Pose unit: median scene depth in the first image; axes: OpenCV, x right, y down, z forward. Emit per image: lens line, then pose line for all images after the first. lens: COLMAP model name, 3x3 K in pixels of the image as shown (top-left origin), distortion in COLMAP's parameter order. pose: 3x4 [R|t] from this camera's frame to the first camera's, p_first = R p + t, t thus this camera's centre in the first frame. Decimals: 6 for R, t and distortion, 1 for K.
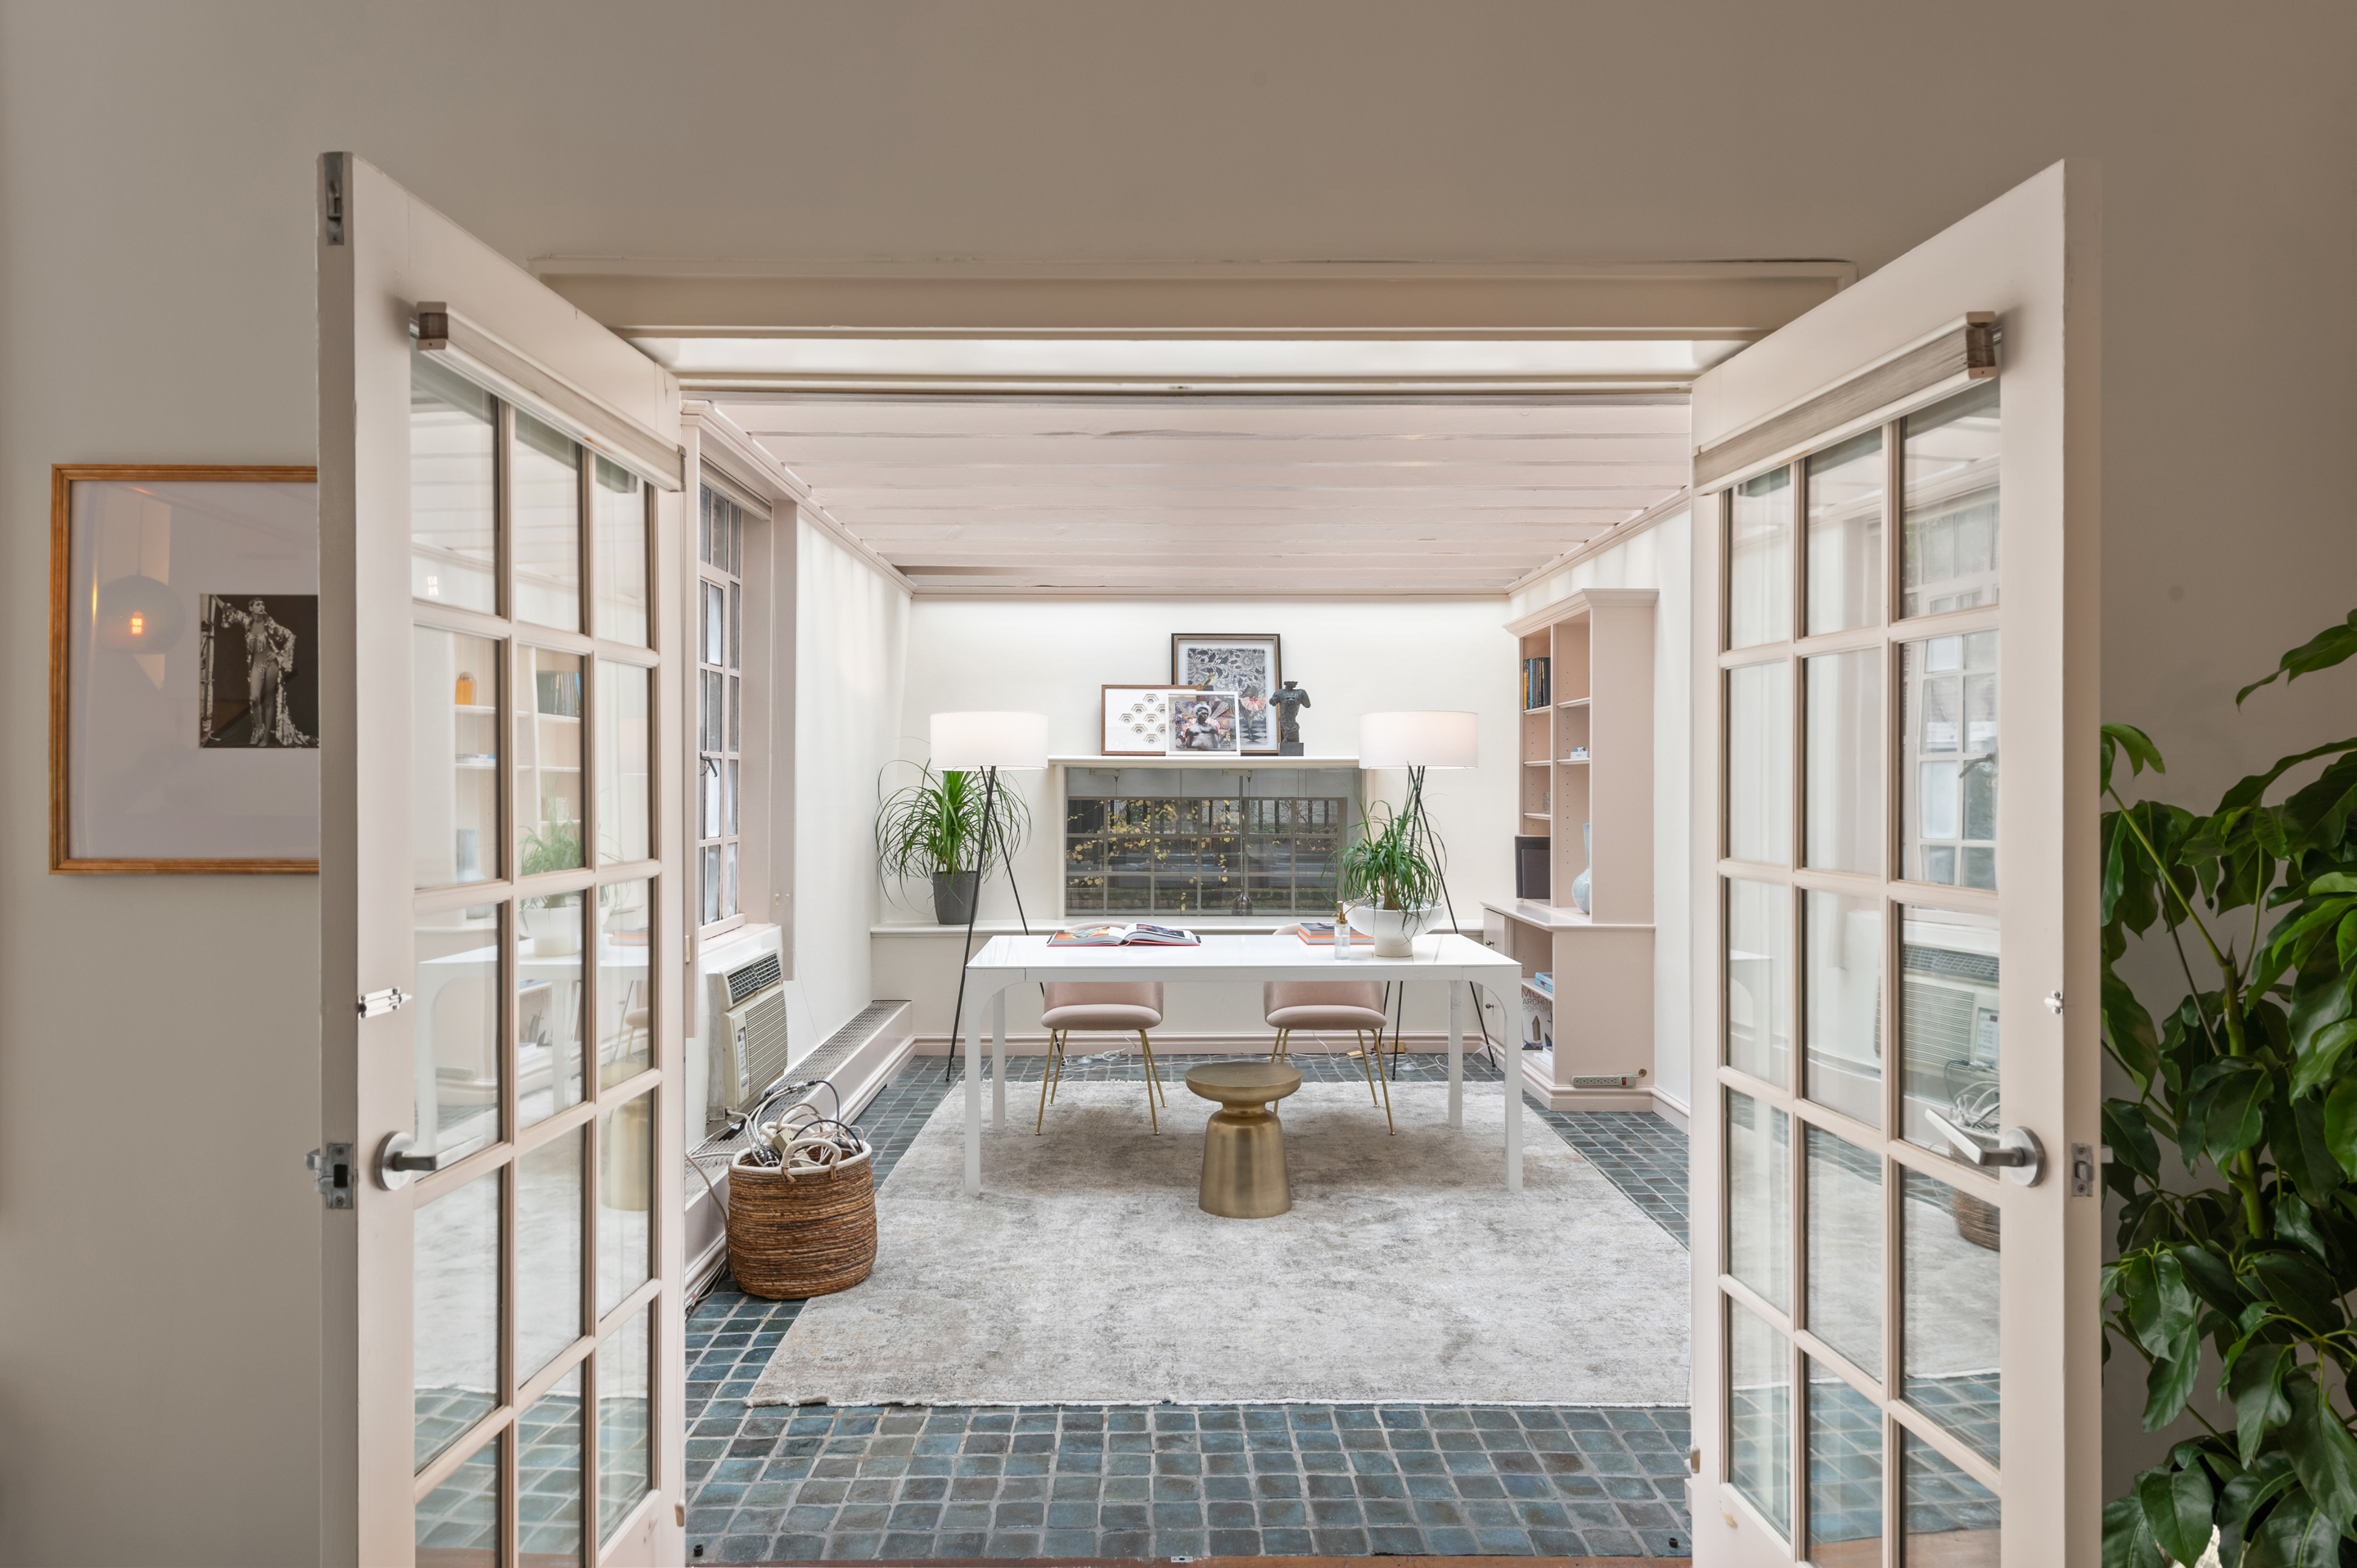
lens RADIAL K [[1488.2, 0, 1171.6], [0, 1488.2, 780.9], [0, 0, 1]] dist [0.003010, 0.000227]
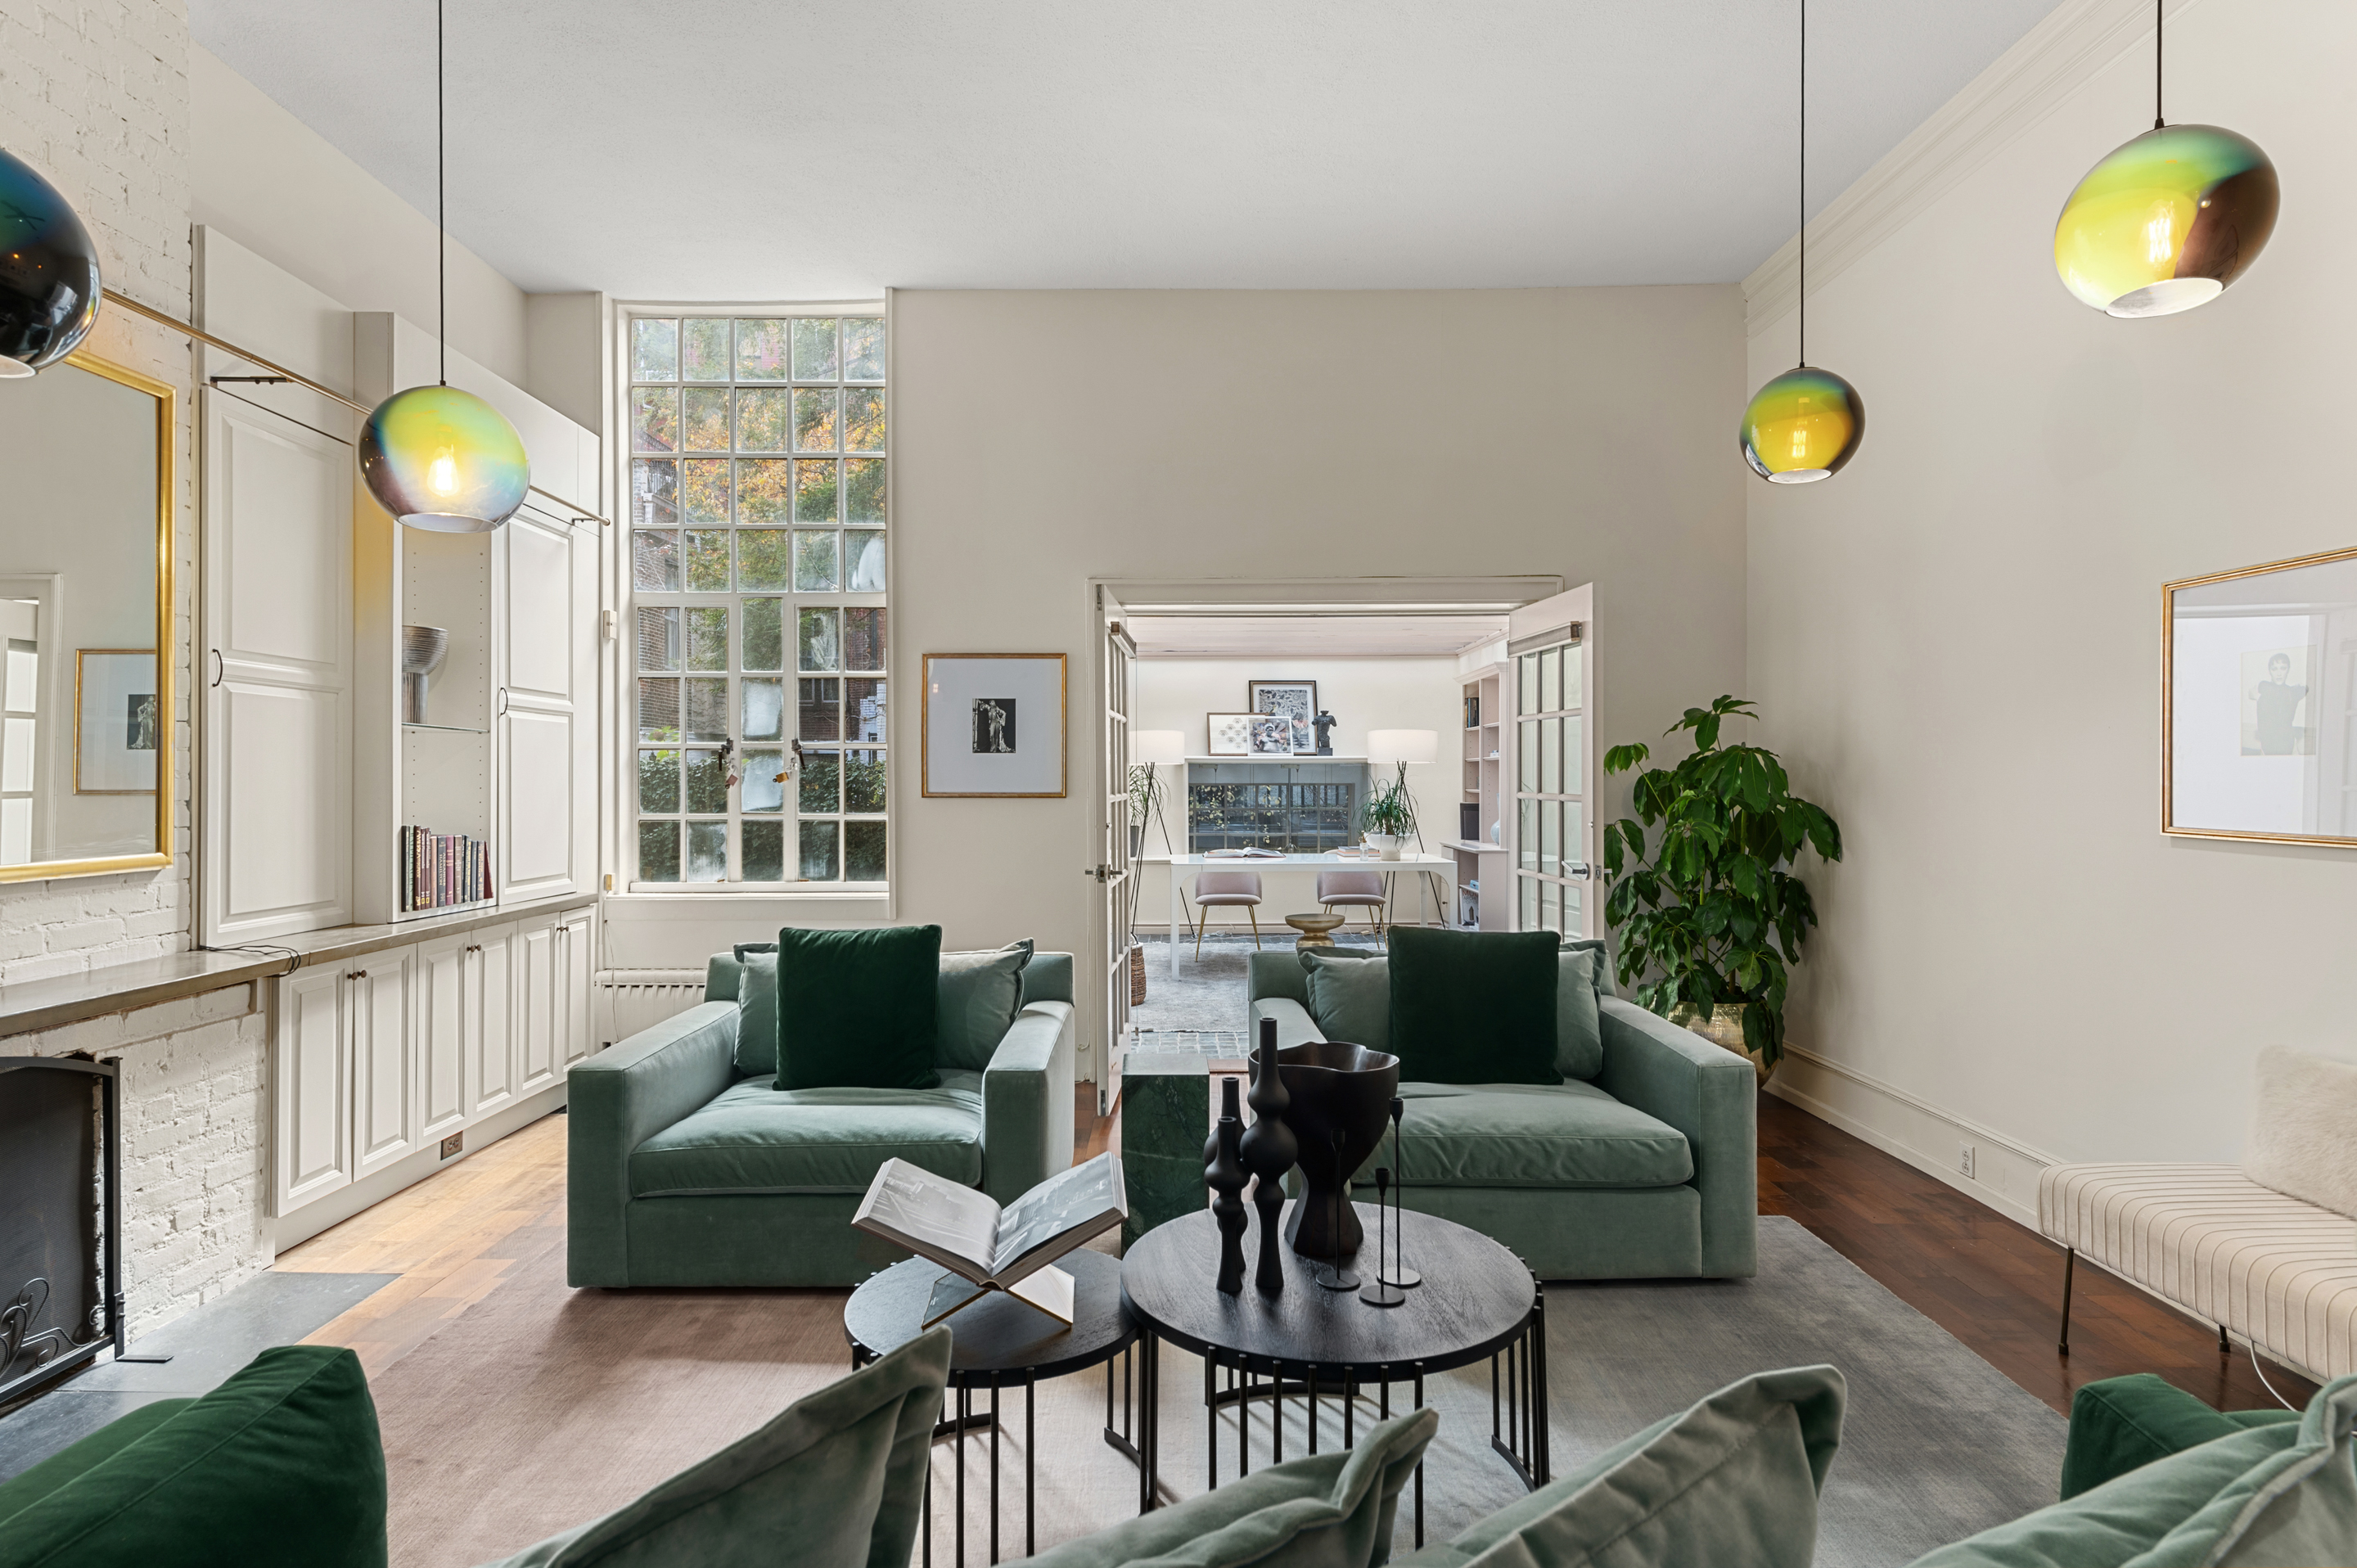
lens RADIAL K [[1294.7, 0, 1186.6], [0, 1294.7, 777.5], [0, 0, 1]] dist [-0.001661, -0.000040]
pose [[0.999994, -0.002989, 0.001861, -0.080794], [0.002991, 0.999995, -0.001213, 0.008969], [-0.001857, 0.001218, 0.999998, -0.462603]]
